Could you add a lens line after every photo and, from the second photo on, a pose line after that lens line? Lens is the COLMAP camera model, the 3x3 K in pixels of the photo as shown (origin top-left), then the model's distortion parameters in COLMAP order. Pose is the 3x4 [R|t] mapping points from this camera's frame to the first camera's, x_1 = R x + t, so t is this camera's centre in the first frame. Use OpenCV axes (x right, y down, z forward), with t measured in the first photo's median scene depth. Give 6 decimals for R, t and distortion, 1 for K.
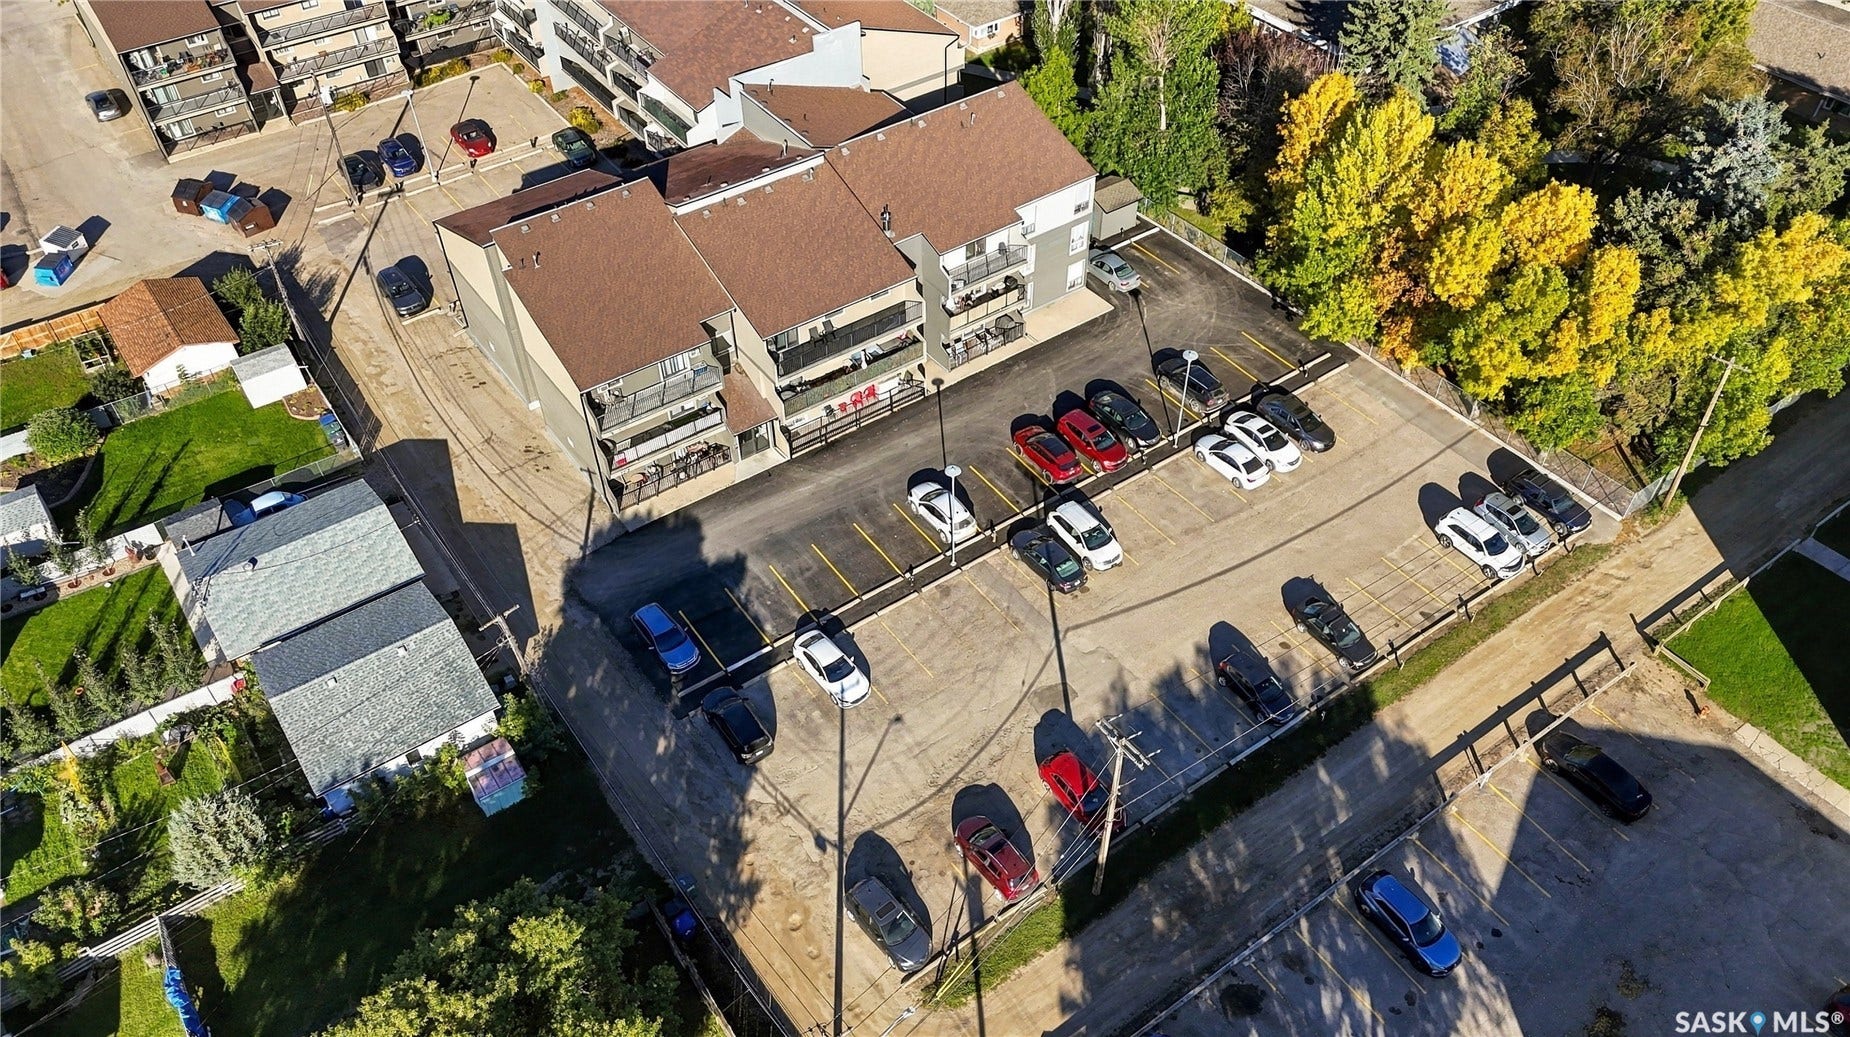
lens RADIAL K [[1340.7, 0, 925.0], [0, 1340.7, 518.5], [0, 0, 1]] dist [0.090531, -0.086790]
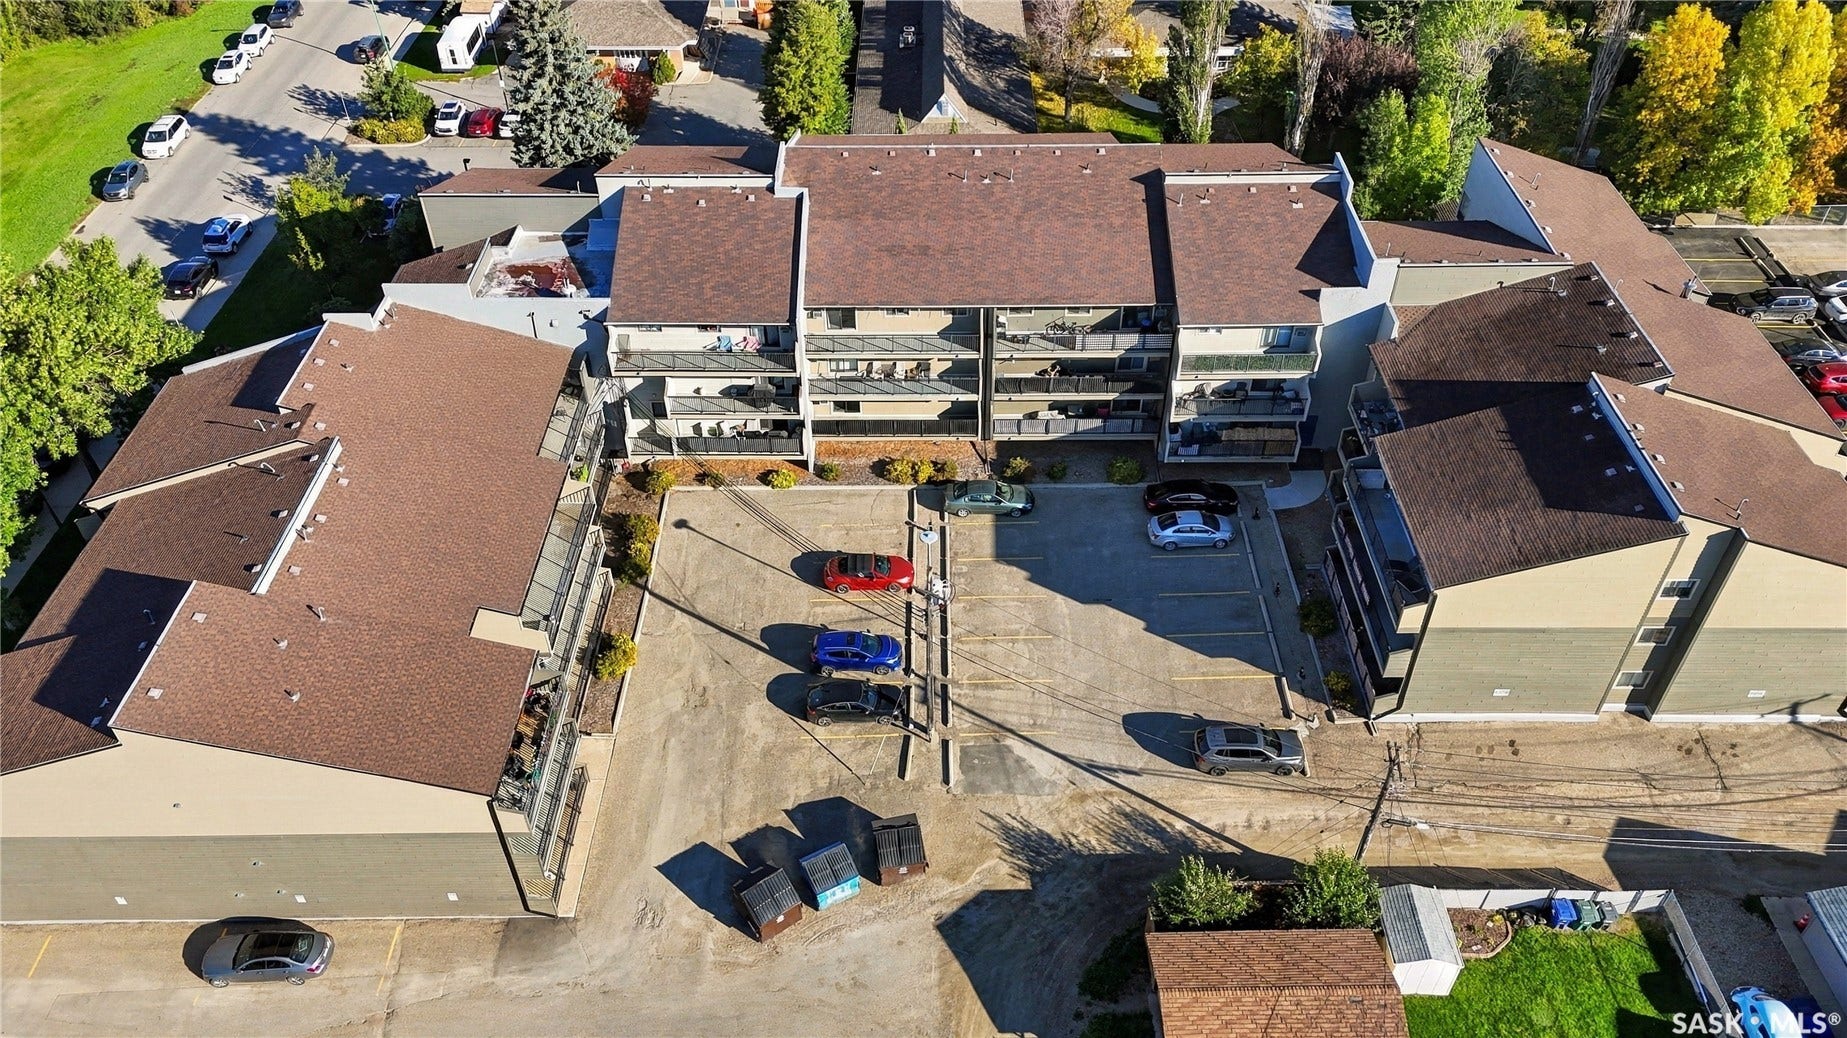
lens RADIAL K [[1338.6, 0, 923.5], [0, 1338.6, 519.0], [0, 0, 1]] dist [0.090531, -0.086790]
pose [[0.583615, -0.528340, 0.616644, -0.789429], [0.566154, 0.809126, 0.157430, -0.431723], [-0.582120, 0.257237, 0.771340, 0.517663]]
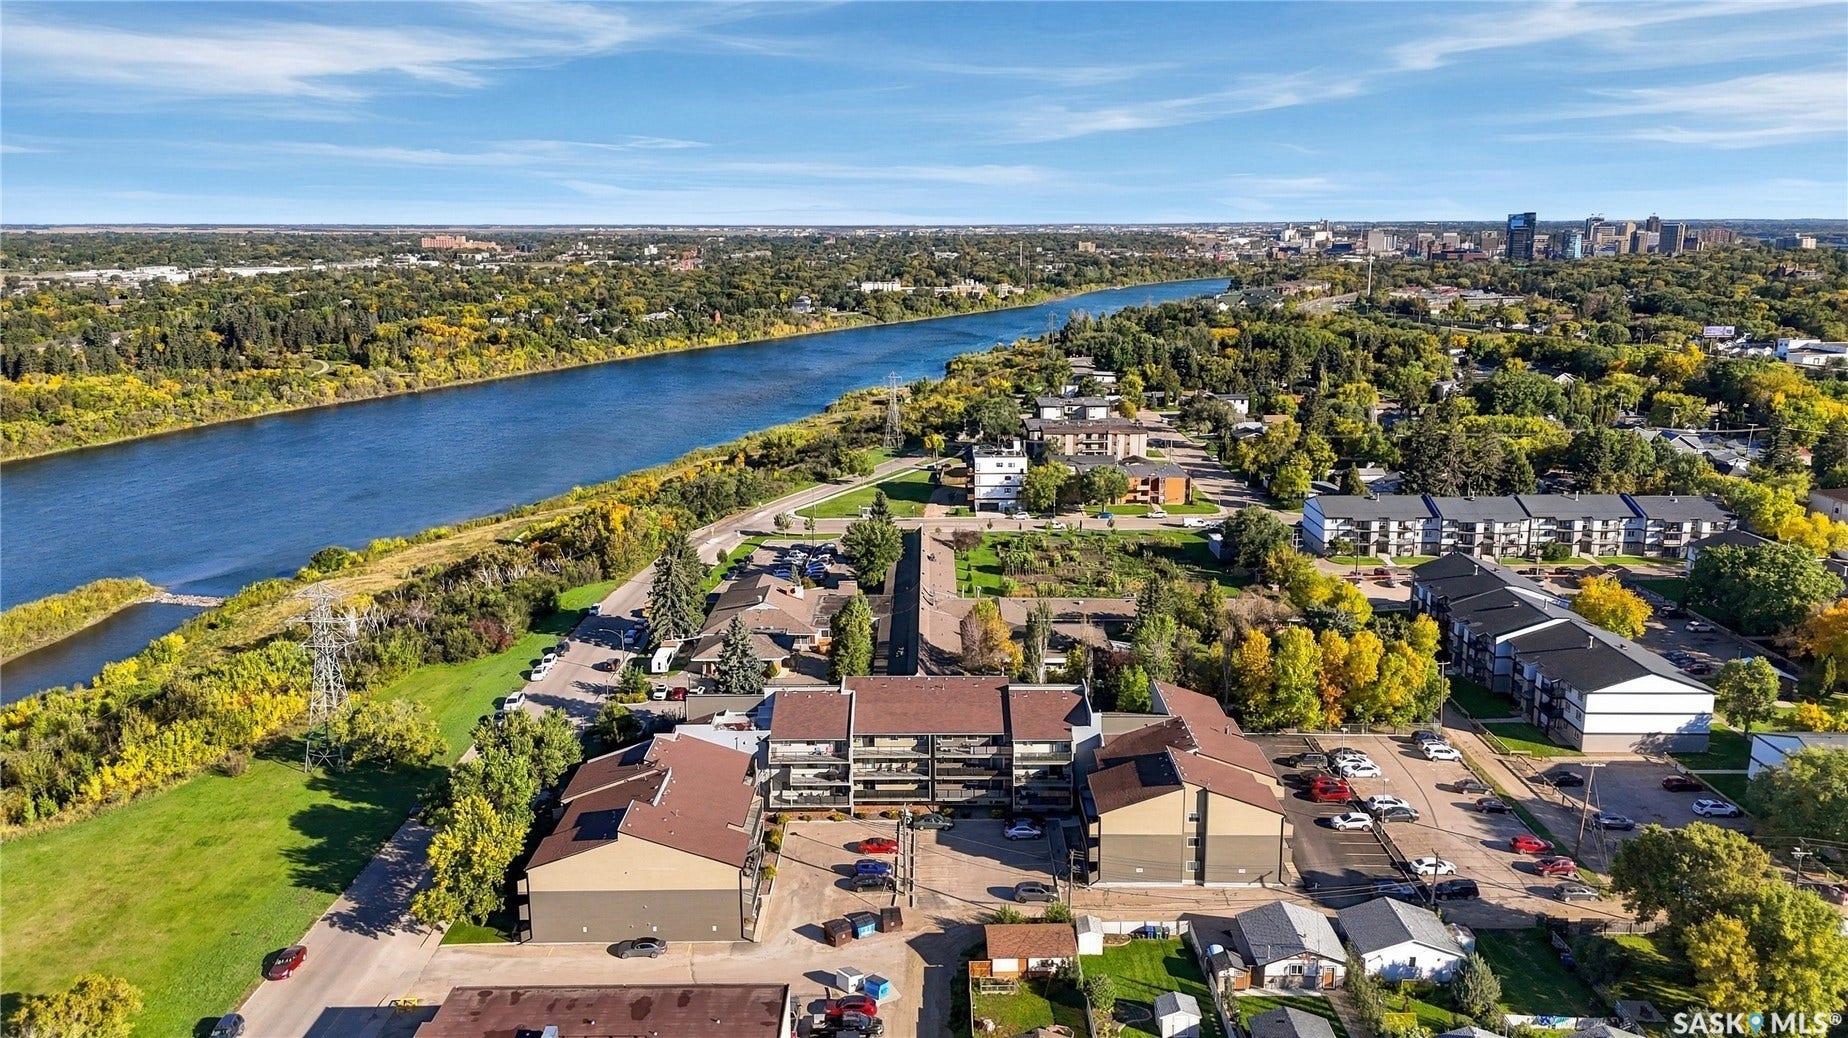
lens RADIAL K [[1339.3, 0, 924.0], [0, 1339.3, 519.0], [0, 0, 1]] dist [0.090531, -0.086790]
pose [[0.582979, -0.162276, 0.796116, -1.588924], [0.565357, 0.784752, -0.254040, -0.173480], [-0.583529, 0.598190, 0.549238, -0.072340]]
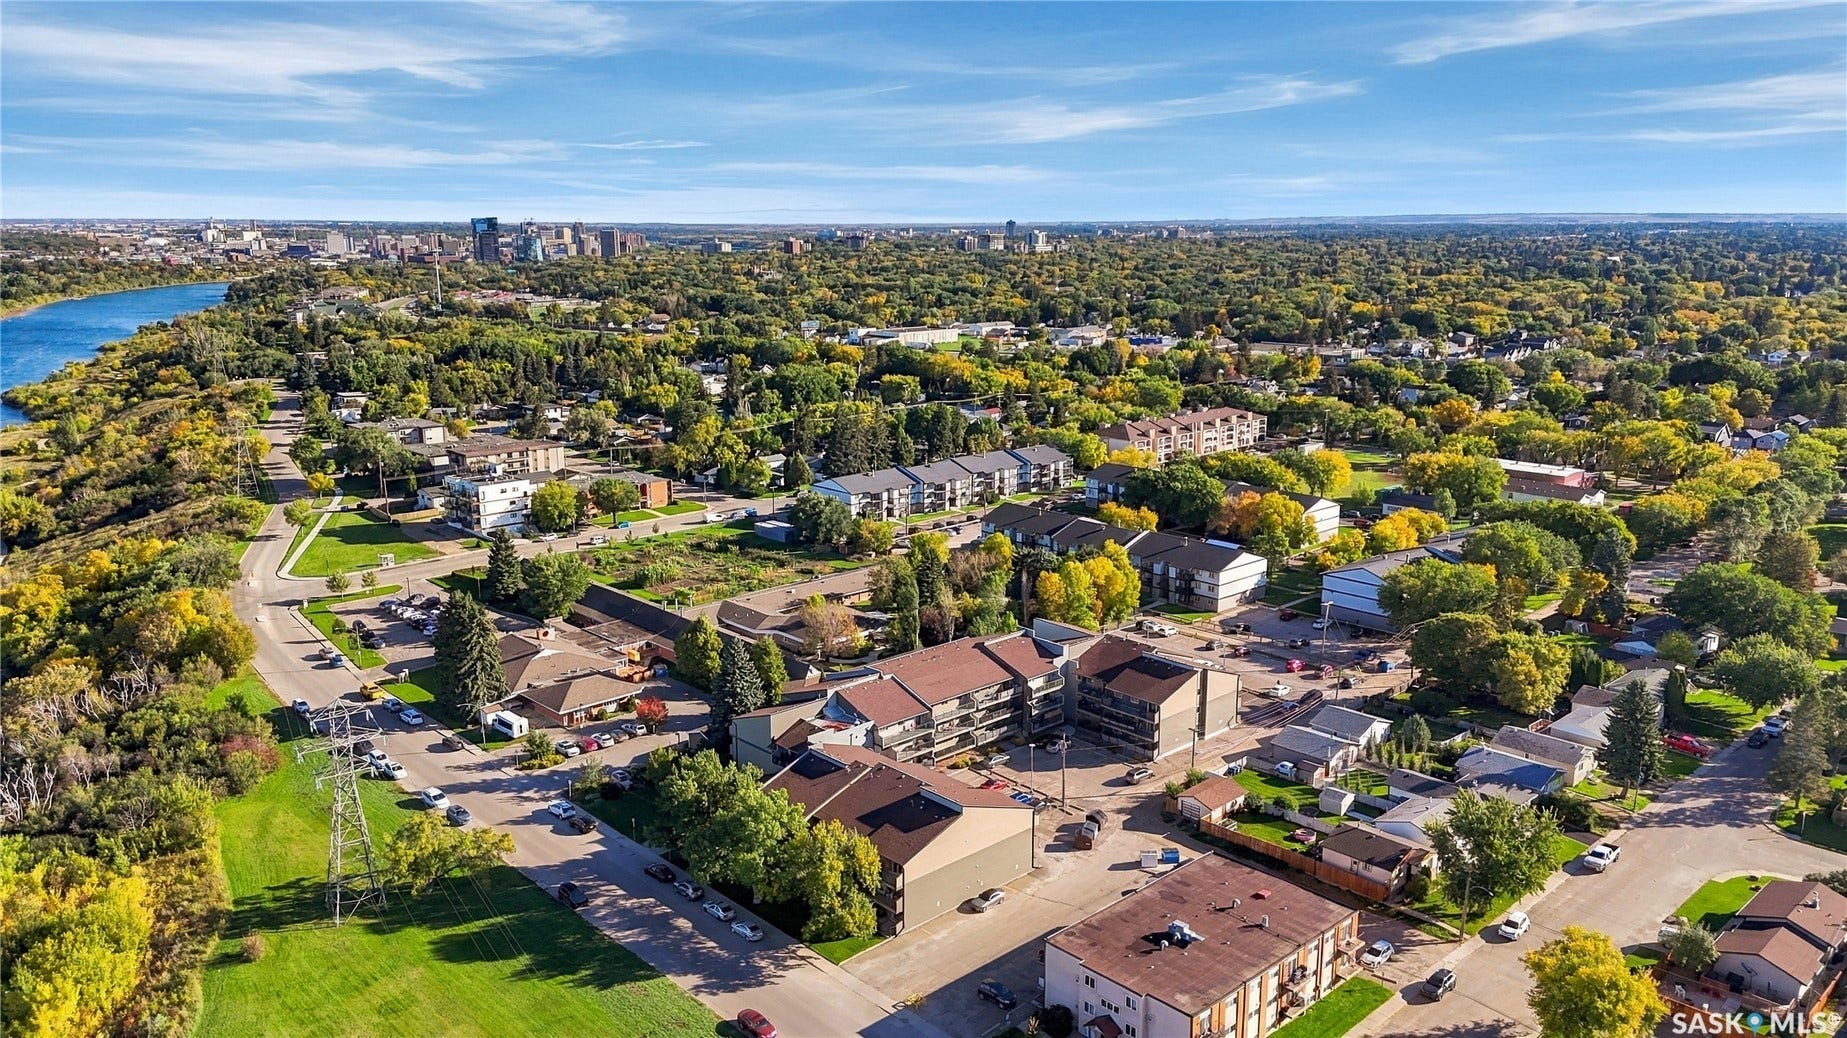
lens RADIAL K [[1338.6, 0, 923.5], [0, 1338.6, 519.0], [0, 0, 1]] dist [0.090531, -0.086790]
pose [[-0.124983, -0.199692, 0.971855, -2.193064], [0.696884, 0.679556, 0.229253, -1.097285], [-0.706210, 0.705923, 0.054229, 0.795580]]
